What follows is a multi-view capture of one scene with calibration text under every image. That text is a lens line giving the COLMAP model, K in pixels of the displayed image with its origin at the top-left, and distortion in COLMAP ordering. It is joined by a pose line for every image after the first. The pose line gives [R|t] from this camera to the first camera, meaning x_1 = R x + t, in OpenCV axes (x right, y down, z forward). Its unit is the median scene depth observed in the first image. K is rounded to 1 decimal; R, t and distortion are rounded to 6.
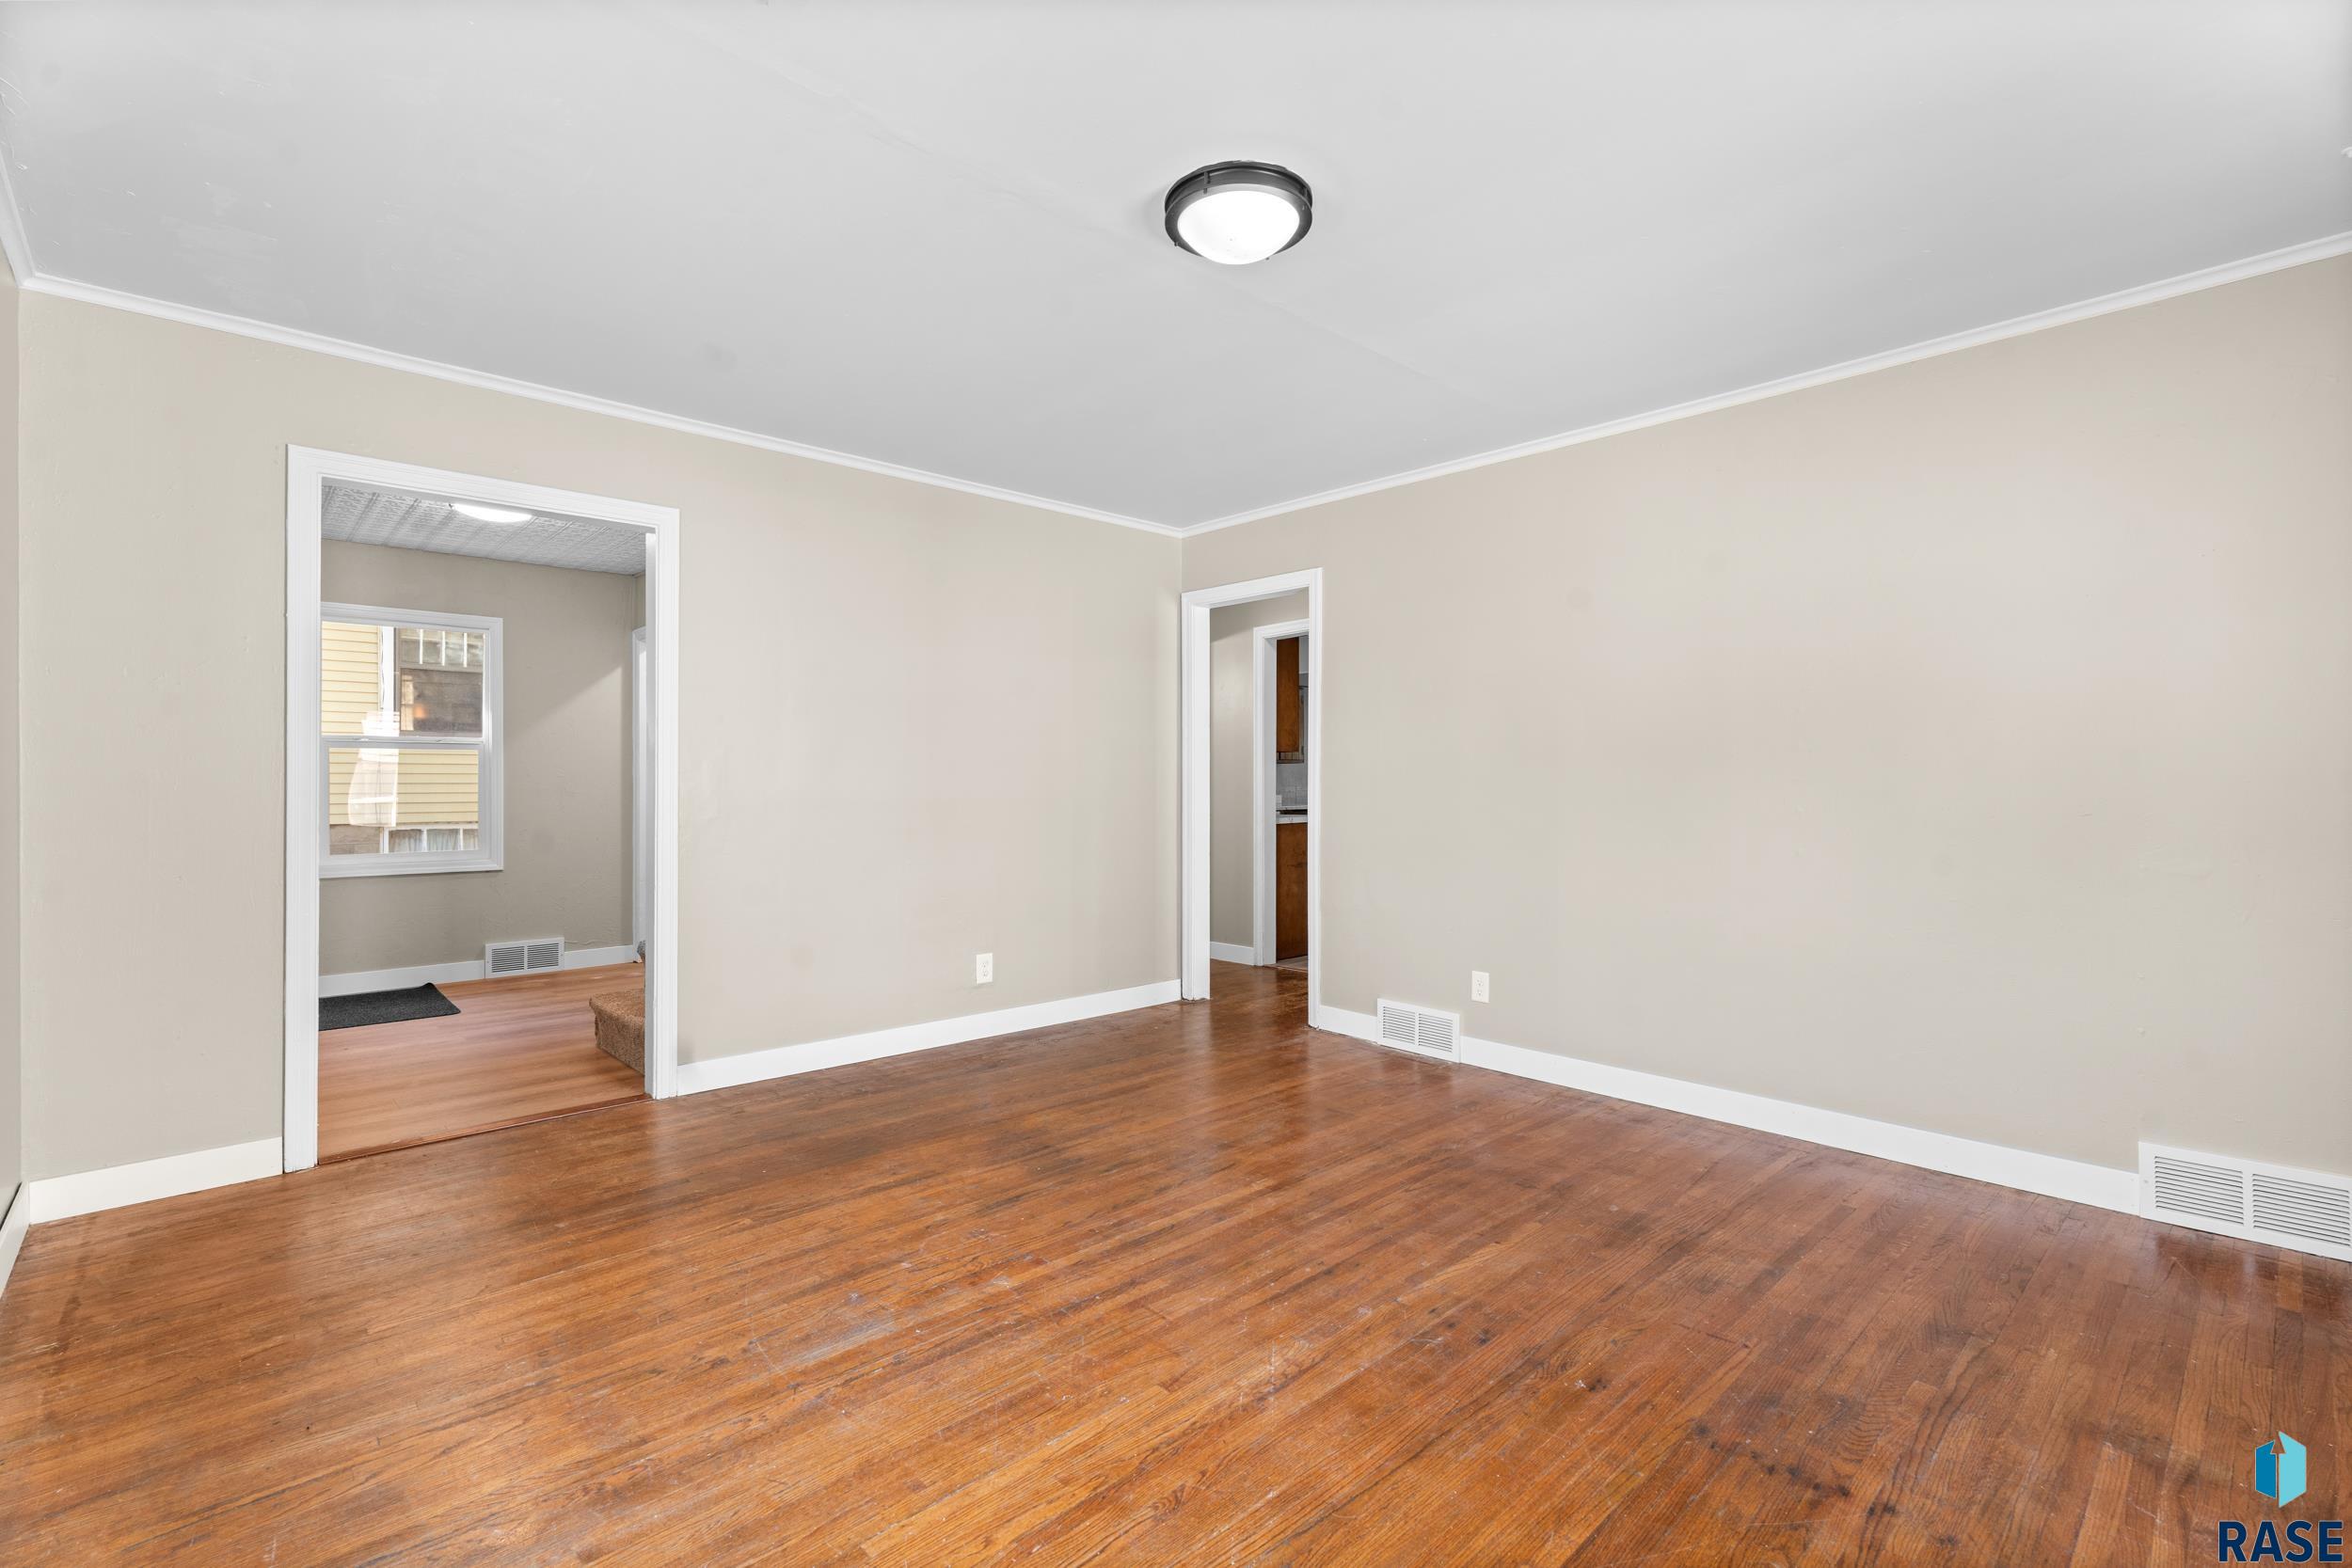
lens RADIAL K [[1042.7, 0, 1178.4], [0, 1042.7, 781.0], [0, 0, 1]] dist [0.000569, 0.000432]
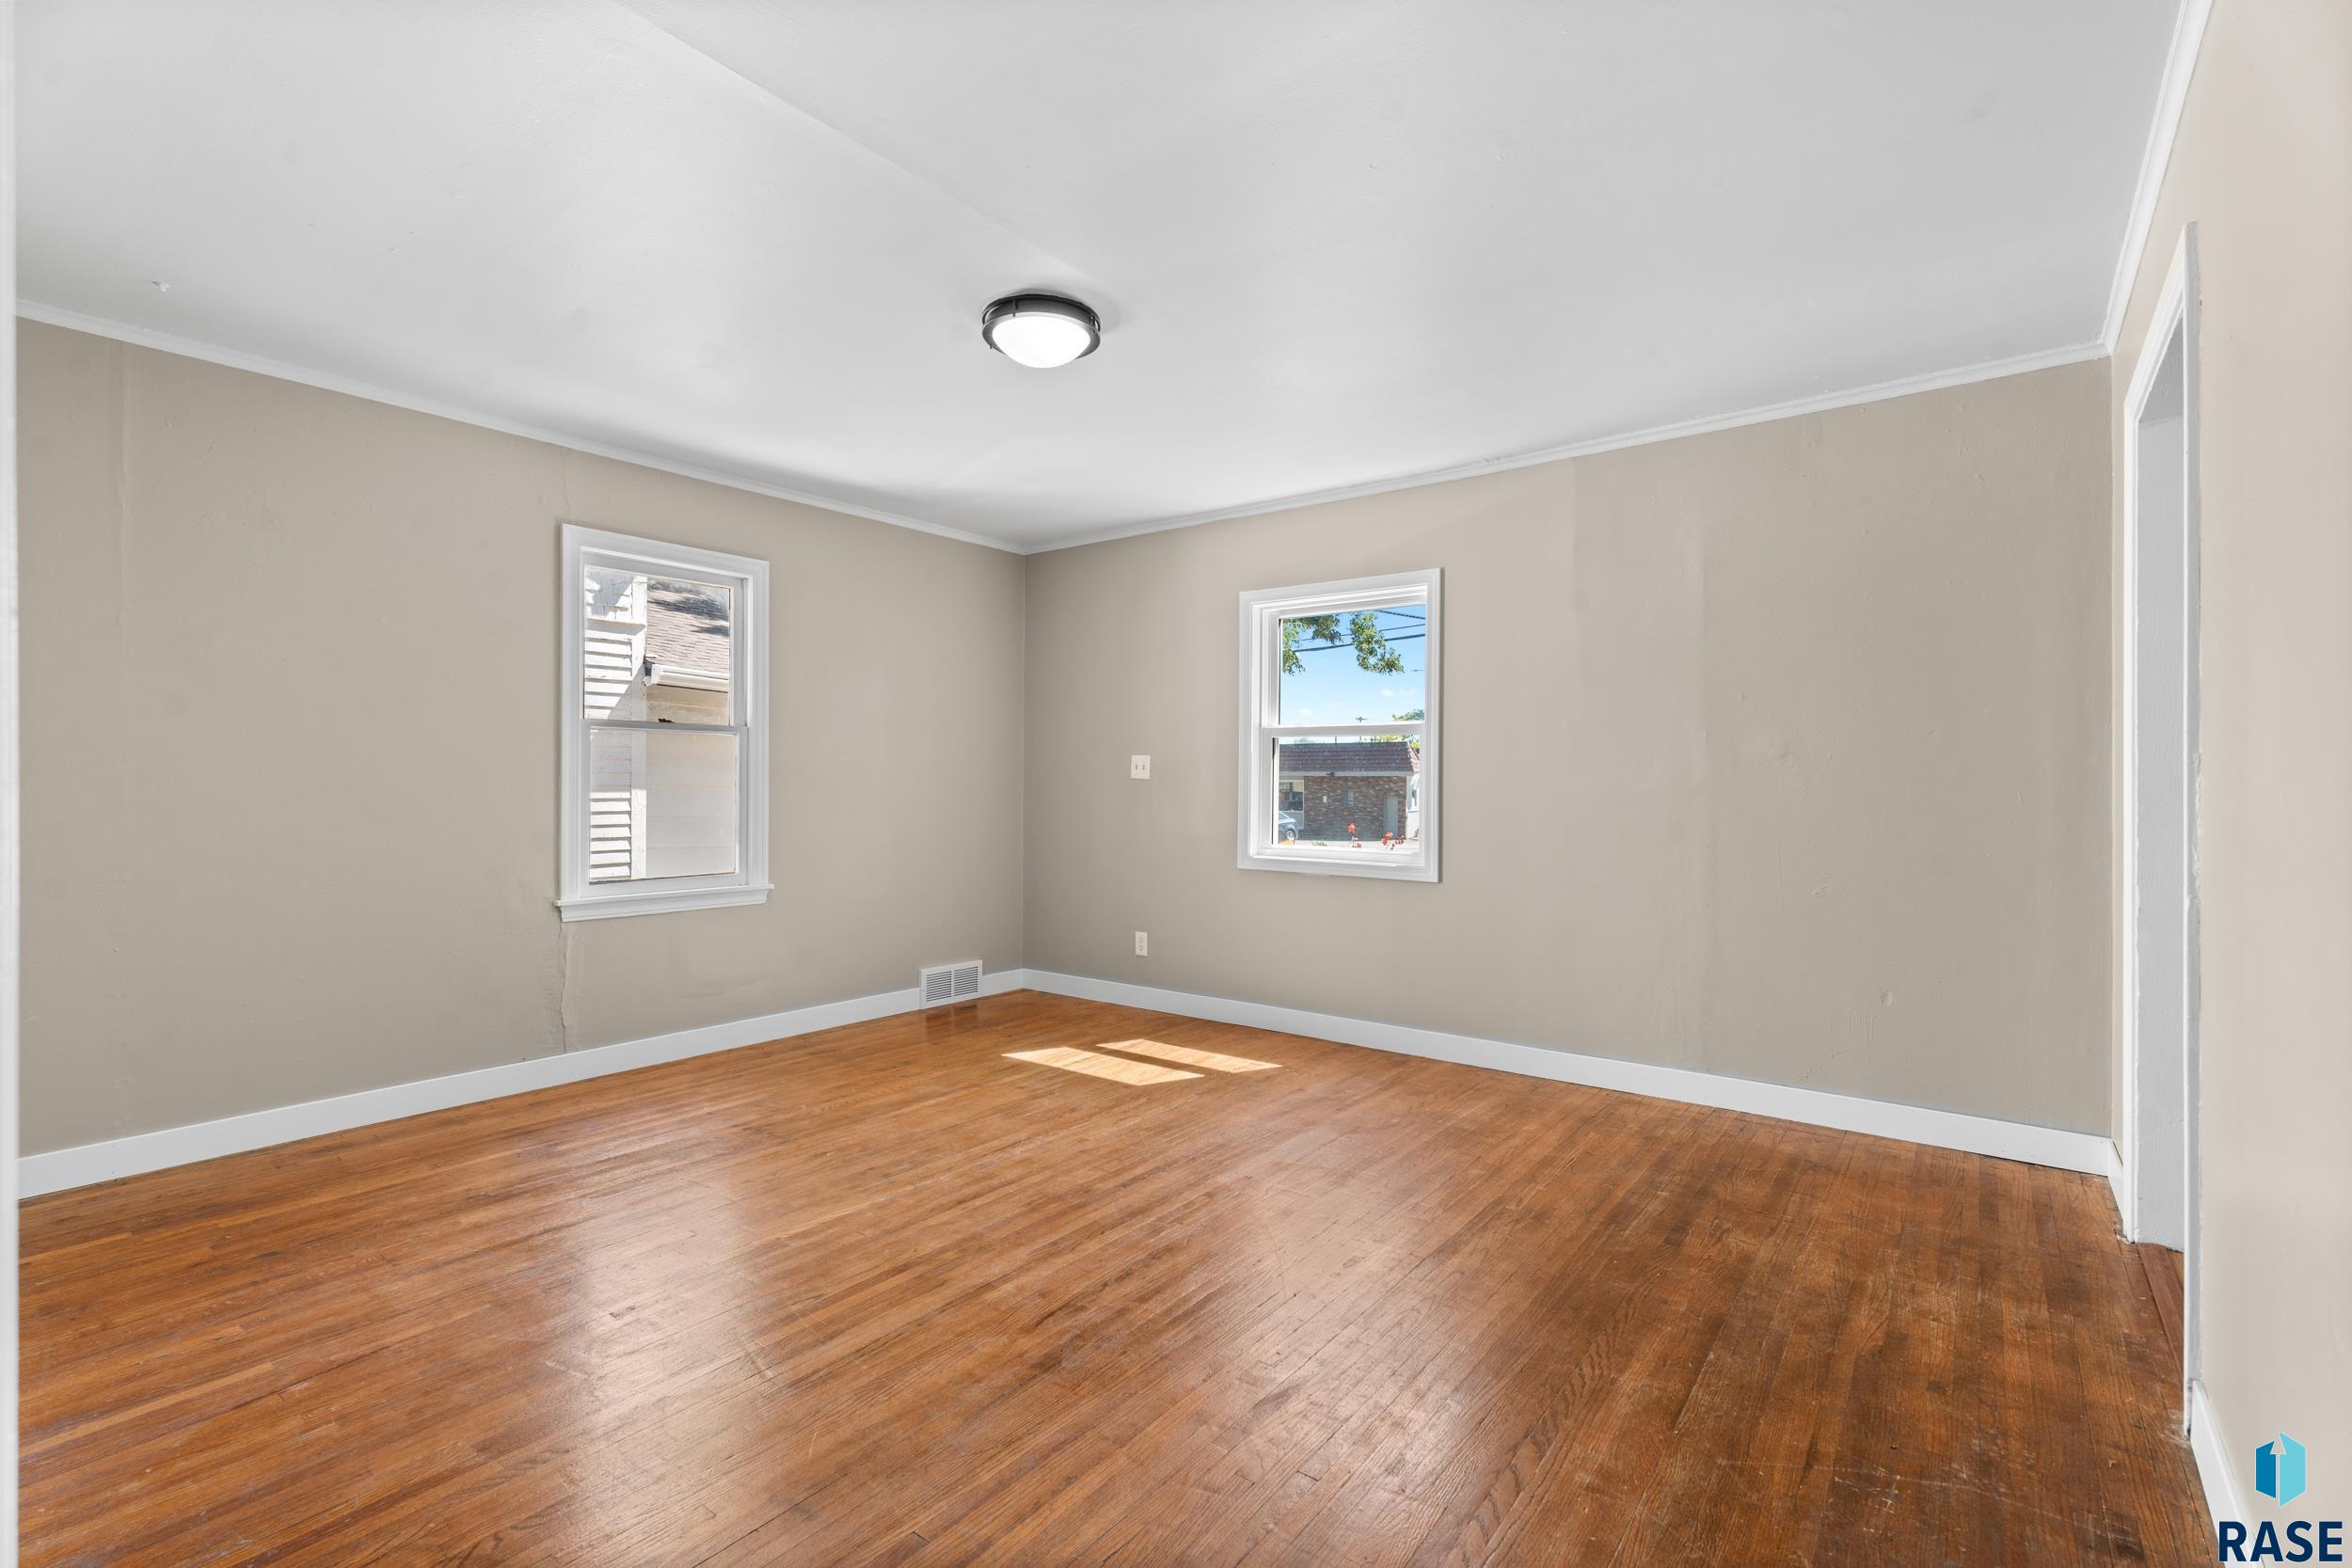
lens RADIAL K [[1042.7, 0, 1178.4], [0, 1042.7, 781.0], [0, 0, 1]] dist [0.000569, 0.000432]
pose [[-0.986514, -0.004577, -0.163610, 0.097451], [-0.004014, 0.999985, -0.003772, 0.001505], [0.163625, -0.003064, -0.986518, 2.219333]]
